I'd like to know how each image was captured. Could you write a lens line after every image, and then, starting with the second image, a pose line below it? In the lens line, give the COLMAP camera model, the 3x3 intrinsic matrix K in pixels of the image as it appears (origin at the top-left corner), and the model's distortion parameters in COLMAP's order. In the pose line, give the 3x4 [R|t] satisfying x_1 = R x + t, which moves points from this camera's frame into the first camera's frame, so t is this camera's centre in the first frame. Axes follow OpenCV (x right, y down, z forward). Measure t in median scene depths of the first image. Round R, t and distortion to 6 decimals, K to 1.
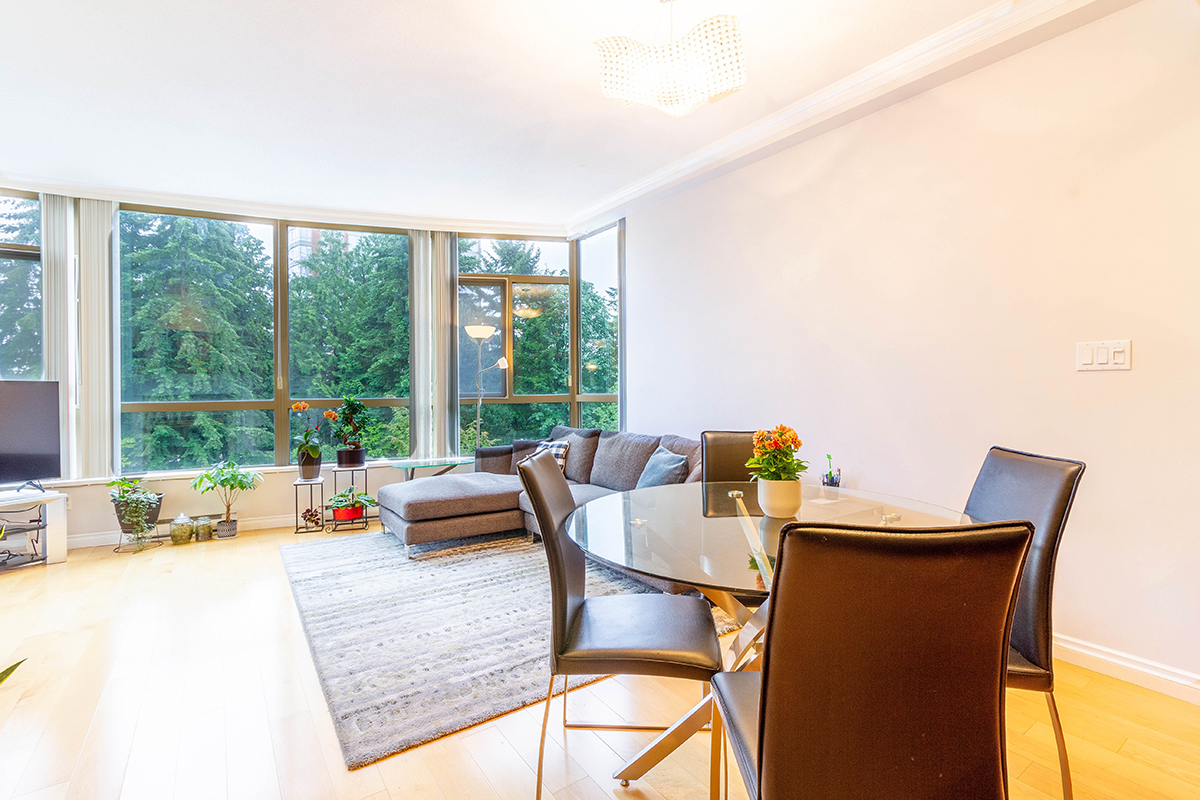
lens RADIAL K [[630.1, 0, 644.5], [0, 630.1, 385.1], [0, 0, 1]] dist [0.004135, 0.001171]
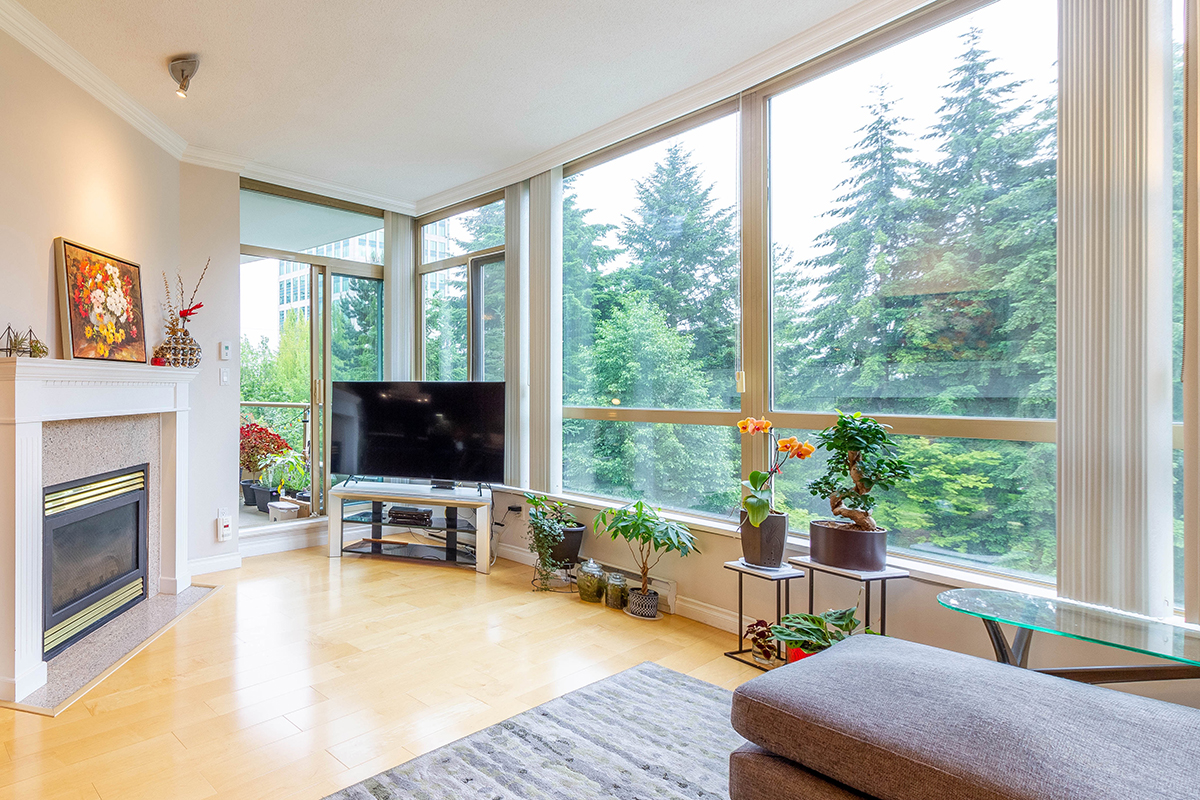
lens RADIAL K [[622.0, 0, 258.2], [0, 622.0, 393.3], [0, 0, 1]] dist [0.003733, 0.000894]
pose [[-0.124918, 0.016492, -0.992030, 0.035383], [0.009237, 0.999838, 0.015459, -0.006014], [0.992124, -0.007233, -0.125050, 0.646251]]
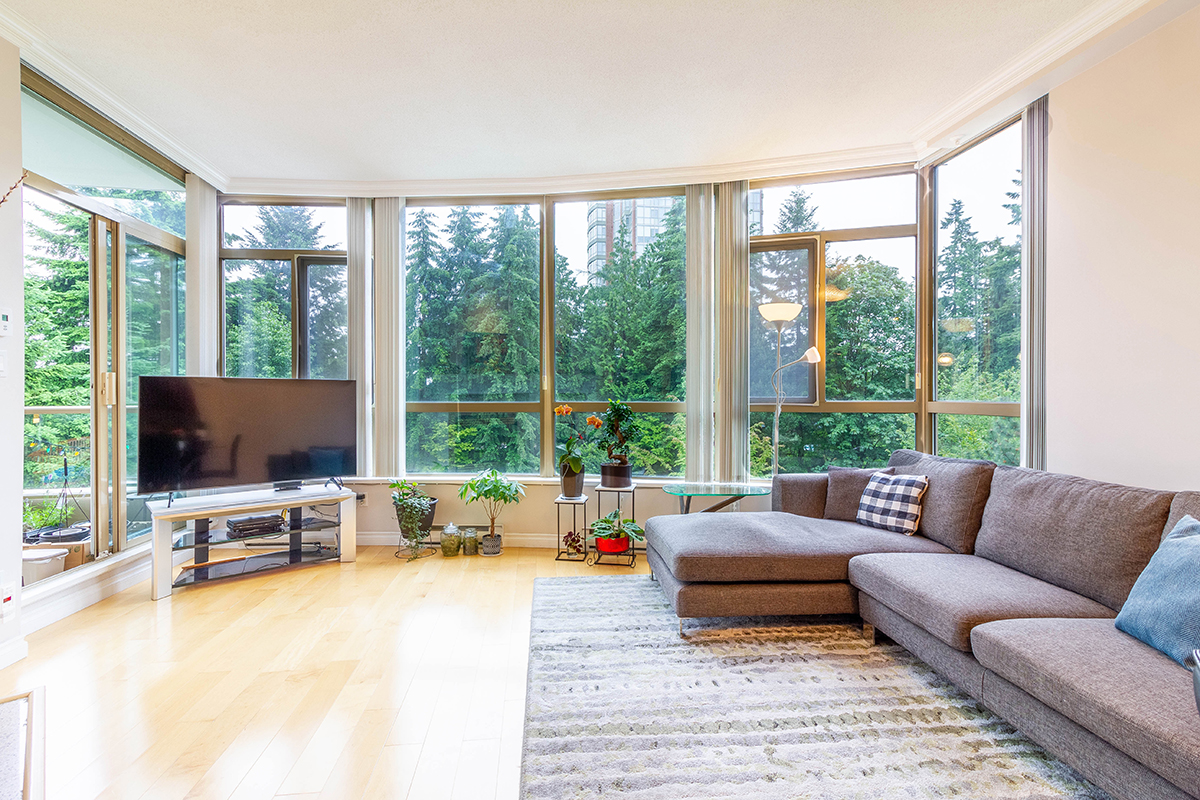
lens RADIAL K [[586.8, 0, 566.3], [0, 586.8, 397.2], [0, 0, 1]] dist [0.002562, 0.000109]
pose [[0.843901, 0.015605, -0.536271, -0.117893], [-0.005646, 0.999780, 0.020208, 0.000029], [0.536468, -0.014026, 0.843804, 0.334135]]
